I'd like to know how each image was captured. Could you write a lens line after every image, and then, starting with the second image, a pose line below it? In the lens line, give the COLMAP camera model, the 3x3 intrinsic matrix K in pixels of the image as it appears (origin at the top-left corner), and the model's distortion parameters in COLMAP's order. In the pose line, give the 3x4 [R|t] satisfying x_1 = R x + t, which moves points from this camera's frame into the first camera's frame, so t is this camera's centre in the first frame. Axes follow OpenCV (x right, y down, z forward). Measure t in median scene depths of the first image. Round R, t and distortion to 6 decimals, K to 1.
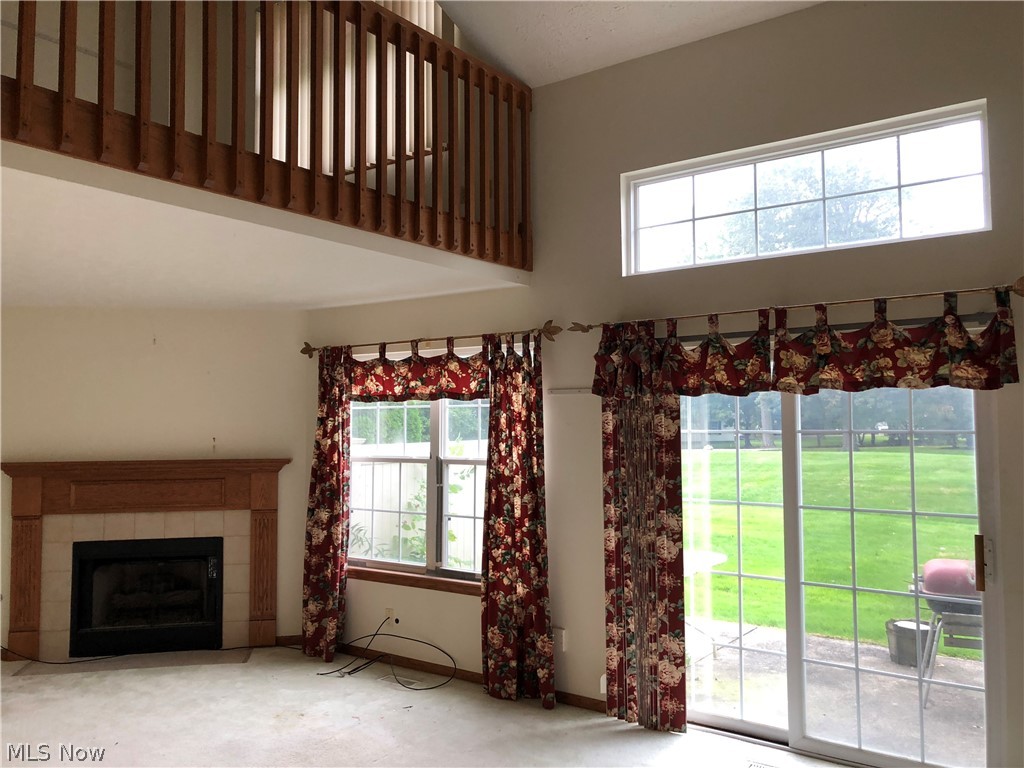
lens RADIAL K [[829.3, 0, 515.7], [0, 829.3, 364.9], [0, 0, 1]] dist [0.028786, -0.026958]
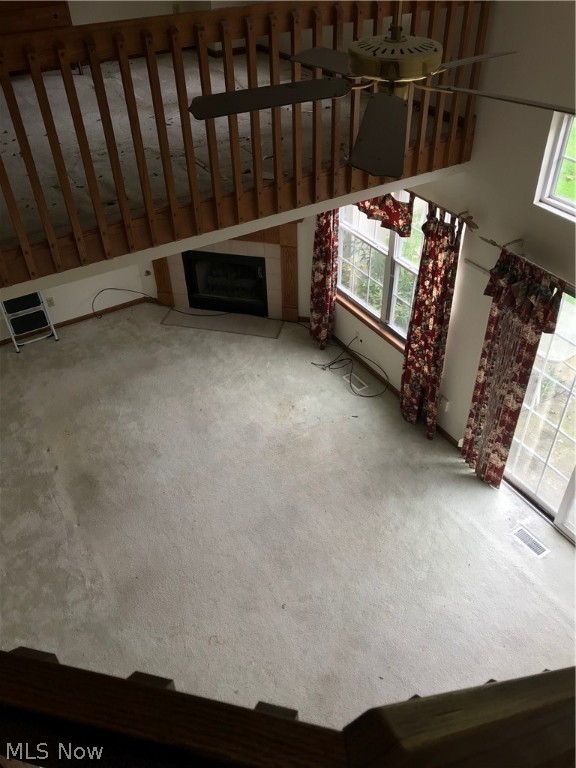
lens RADIAL K [[627.4, 0, 290.8], [0, 627.4, 371.1], [0, 0, 1]] dist [0.046482, -0.034806]
pose [[0.916145, 0.237730, -0.322742, 0.149305], [0.042684, 0.742715, 0.668245, -0.506642], [0.398568, -0.625986, 0.670288, 0.118214]]
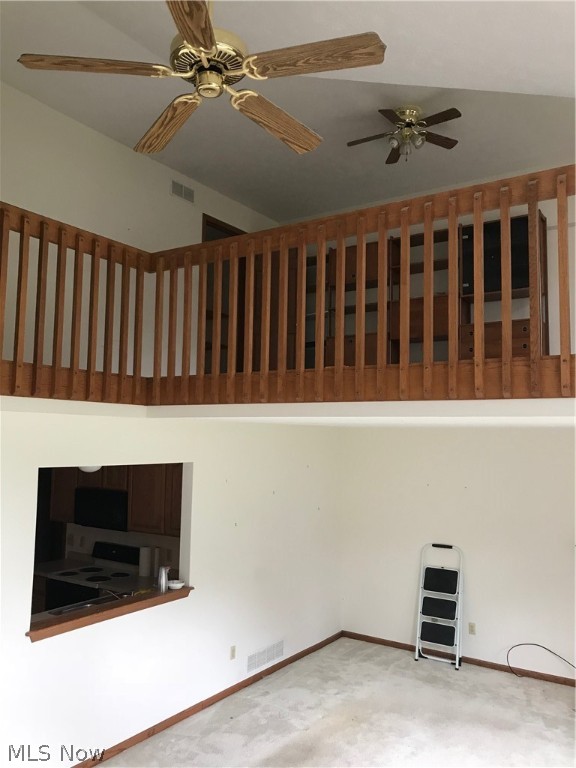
lens RADIAL K [[627.4, 0, 285.7], [0, 627.4, 382.2], [0, 0, 1]] dist [0.046482, -0.034806]
pose [[0.032183, -0.076094, -0.996581, 0.478843], [0.050876, 0.995930, -0.074401, -0.110236], [0.998186, -0.048308, 0.035923, 0.560964]]
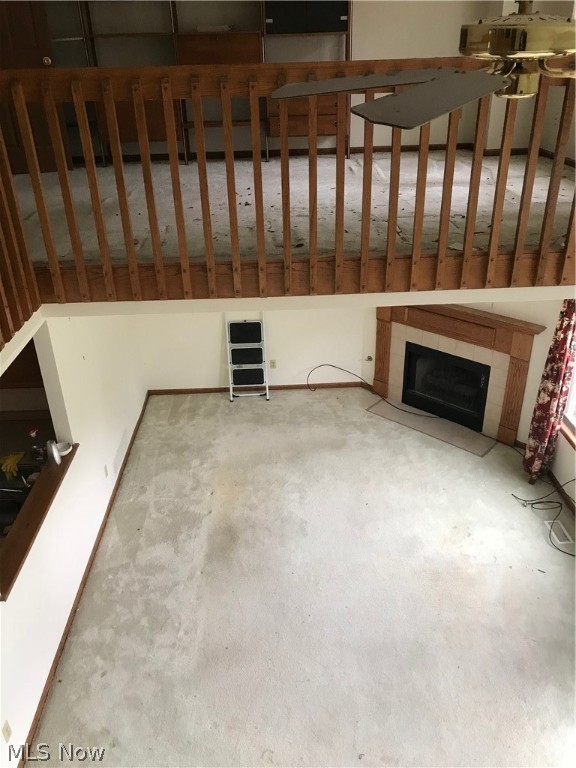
lens RADIAL K [[627.4, 0, 290.0], [0, 627.4, 377.3], [0, 0, 1]] dist [0.046482, -0.034806]
pose [[0.610681, 0.358814, -0.705919, 0.240725], [0.072765, 0.862252, 0.501225, -0.404449], [0.788527, -0.357454, 0.500452, 0.235184]]
